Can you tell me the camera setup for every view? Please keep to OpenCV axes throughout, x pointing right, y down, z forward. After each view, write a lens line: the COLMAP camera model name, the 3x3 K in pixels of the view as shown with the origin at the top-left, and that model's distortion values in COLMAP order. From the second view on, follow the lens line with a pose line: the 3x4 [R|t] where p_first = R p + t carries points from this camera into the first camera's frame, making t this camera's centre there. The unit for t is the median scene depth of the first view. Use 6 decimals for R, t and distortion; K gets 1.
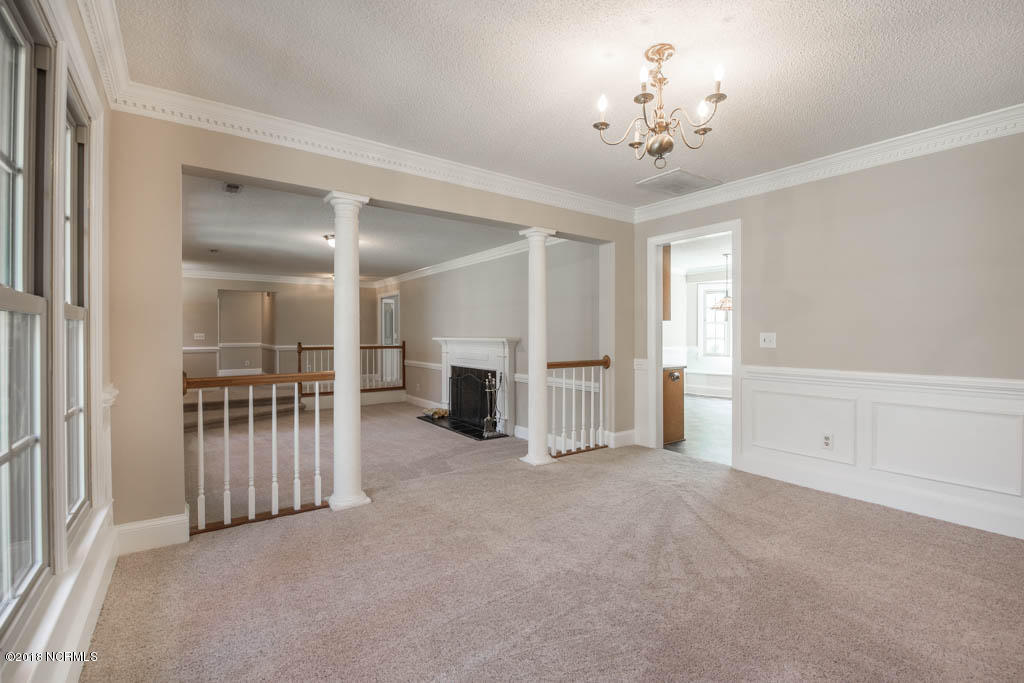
lens RADIAL K [[441.8, 0, 515.6], [0, 441.8, 338.5], [0, 0, 1]] dist [-0.027855, -0.000412]
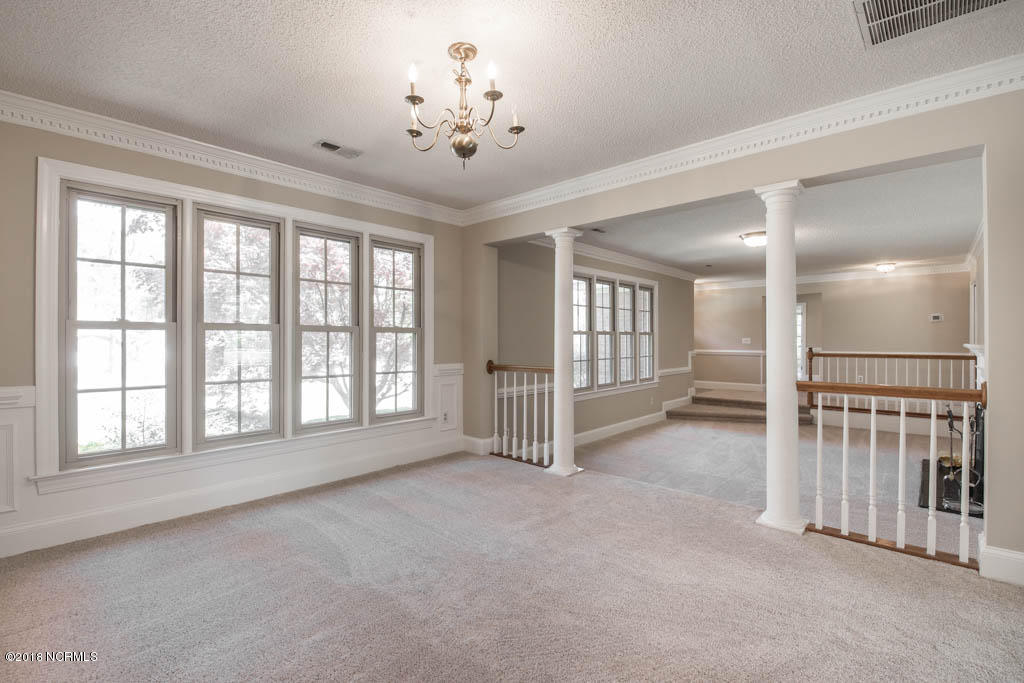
lens RADIAL K [[441.8, 0, 515.6], [0, 441.8, 338.5], [0, 0, 1]] dist [-0.027855, -0.000412]
pose [[0.199689, -0.004981, -0.979847, 0.273235], [-0.003073, 0.999979, -0.005710, -0.001472], [0.979854, 0.004151, 0.199670, 0.198431]]
